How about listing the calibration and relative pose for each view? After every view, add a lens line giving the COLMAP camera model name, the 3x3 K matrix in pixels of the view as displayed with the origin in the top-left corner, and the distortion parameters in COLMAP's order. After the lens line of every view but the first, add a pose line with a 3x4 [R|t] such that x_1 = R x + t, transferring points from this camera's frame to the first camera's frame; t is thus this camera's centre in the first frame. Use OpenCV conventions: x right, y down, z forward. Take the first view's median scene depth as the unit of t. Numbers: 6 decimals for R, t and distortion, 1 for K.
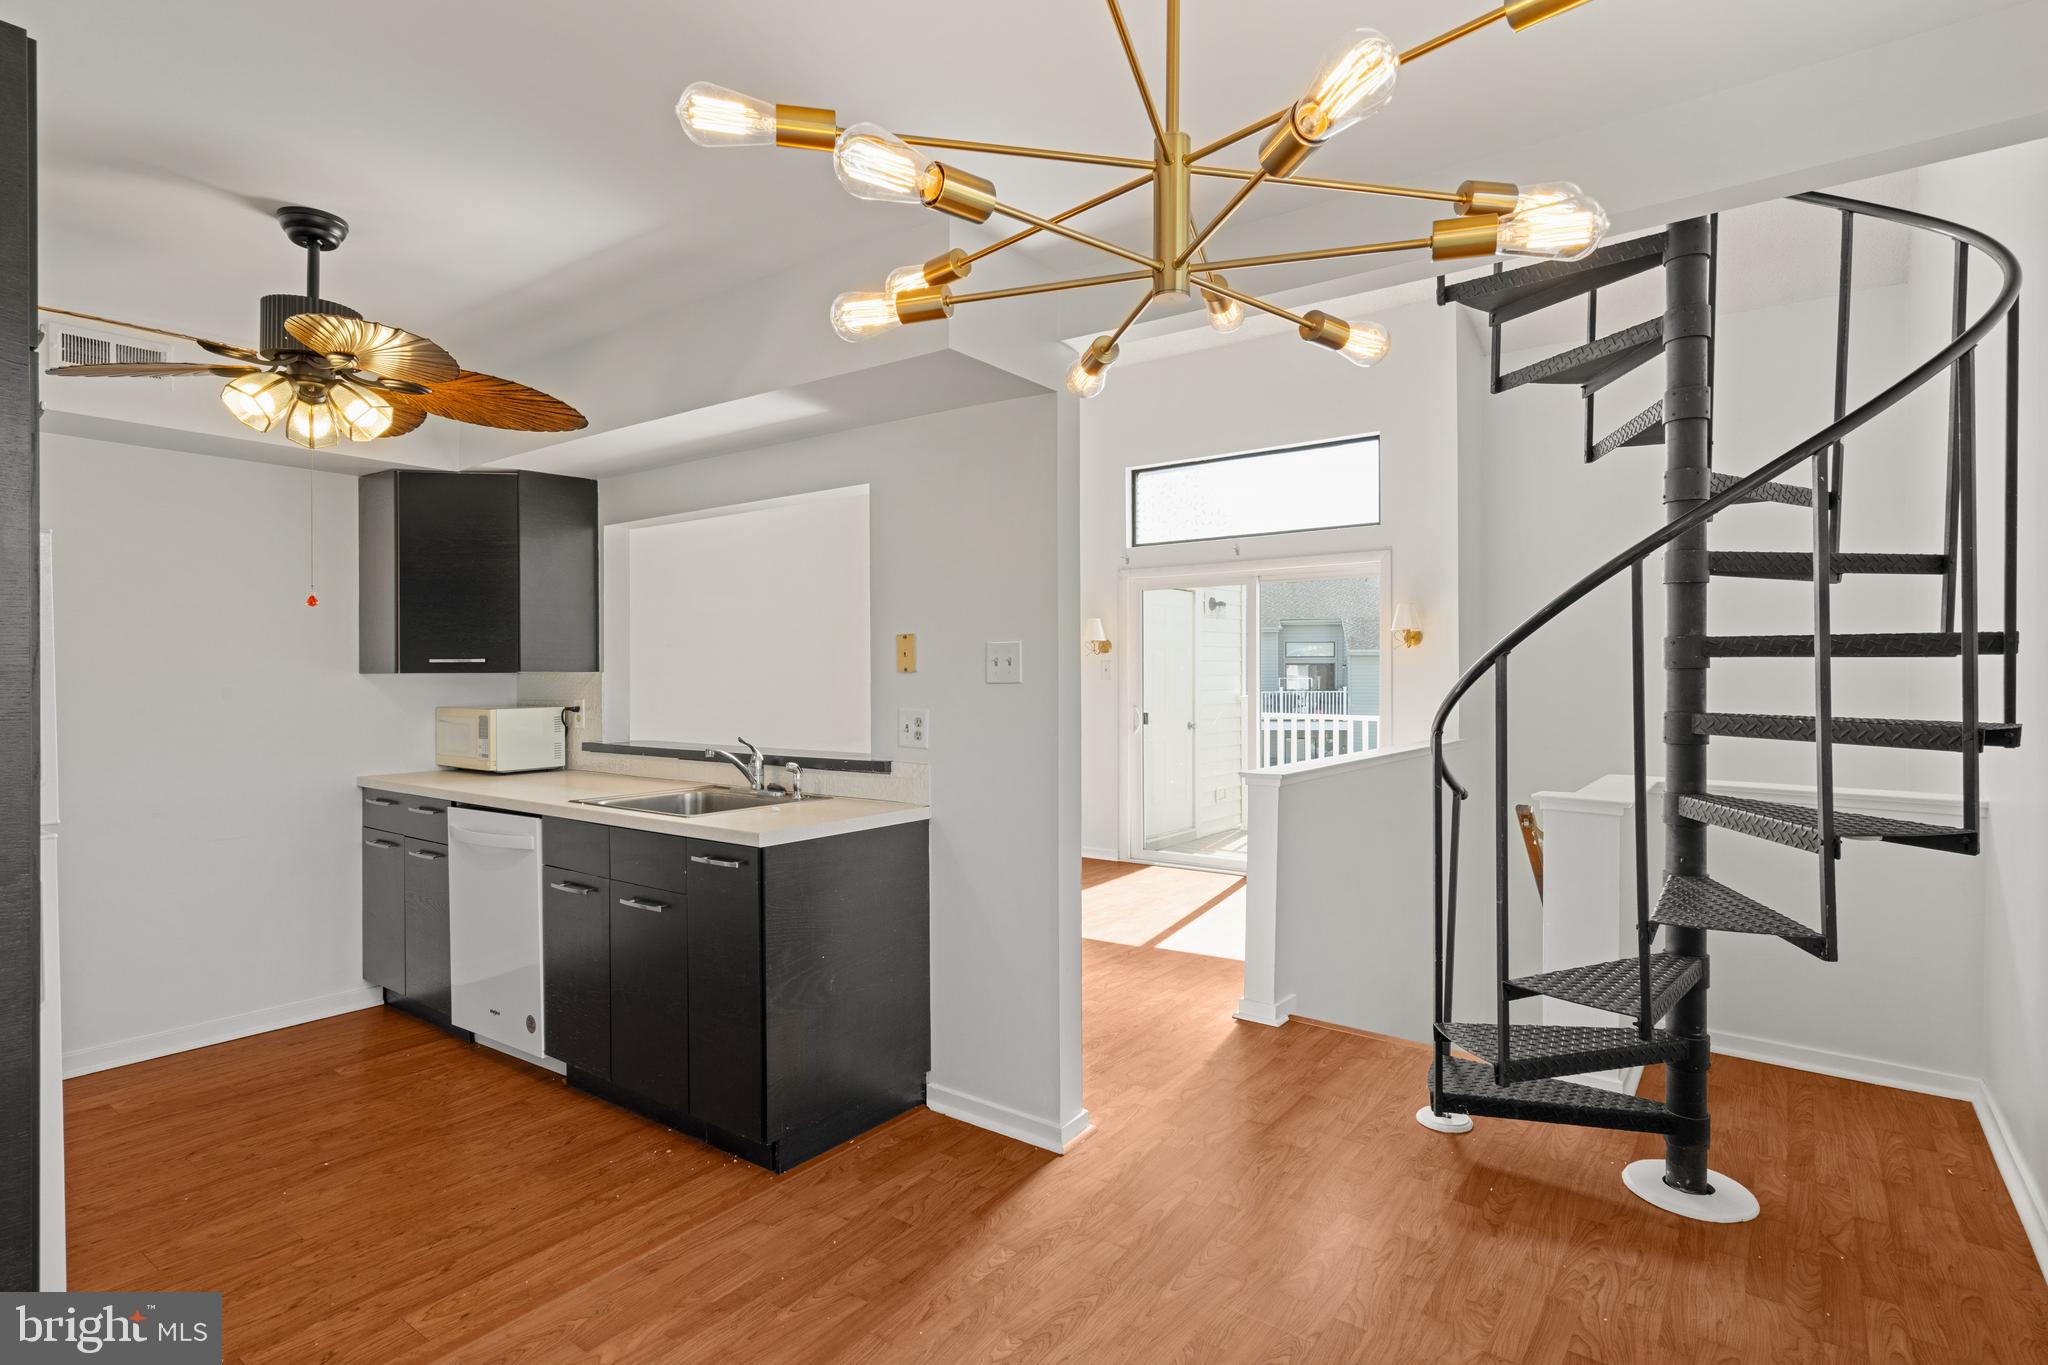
lens RADIAL K [[1041.3, 0, 1034.1], [0, 1041.3, 672.4], [0, 0, 1]] dist [-0.005564, 0.002746]
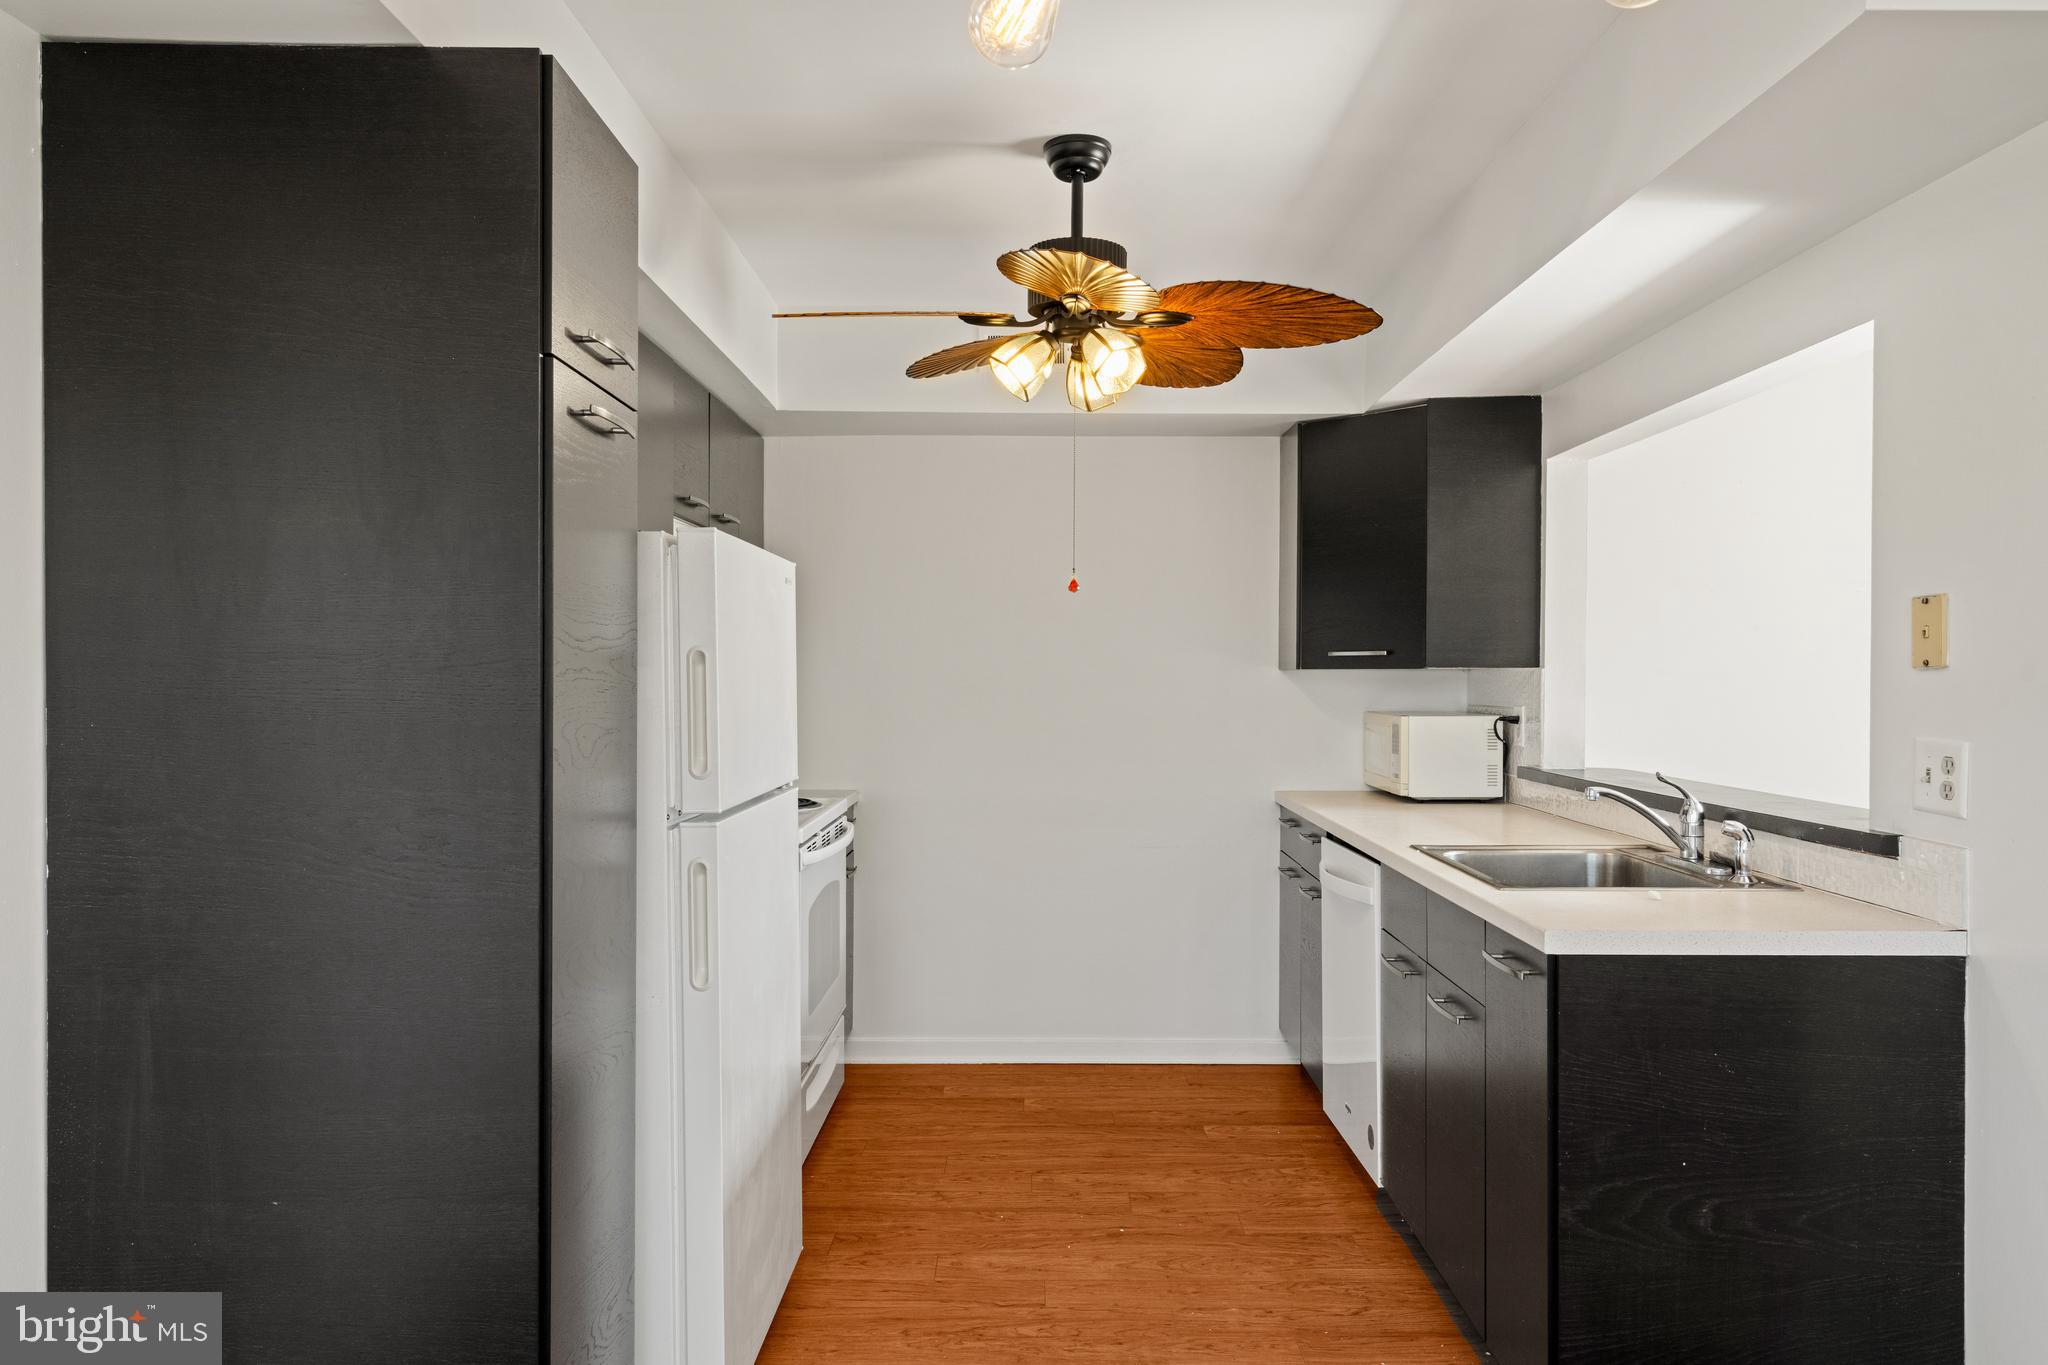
lens RADIAL K [[1358.6, 0, 1026.5], [0, 1358.6, 690.4], [0, 0, 1]] dist [0.011680, 0.000846]
pose [[0.581731, 0.013612, -0.813268, 0.170242], [-0.001633, 0.999877, 0.015567, 0.001132], [0.813380, -0.007728, 0.581682, 0.234401]]
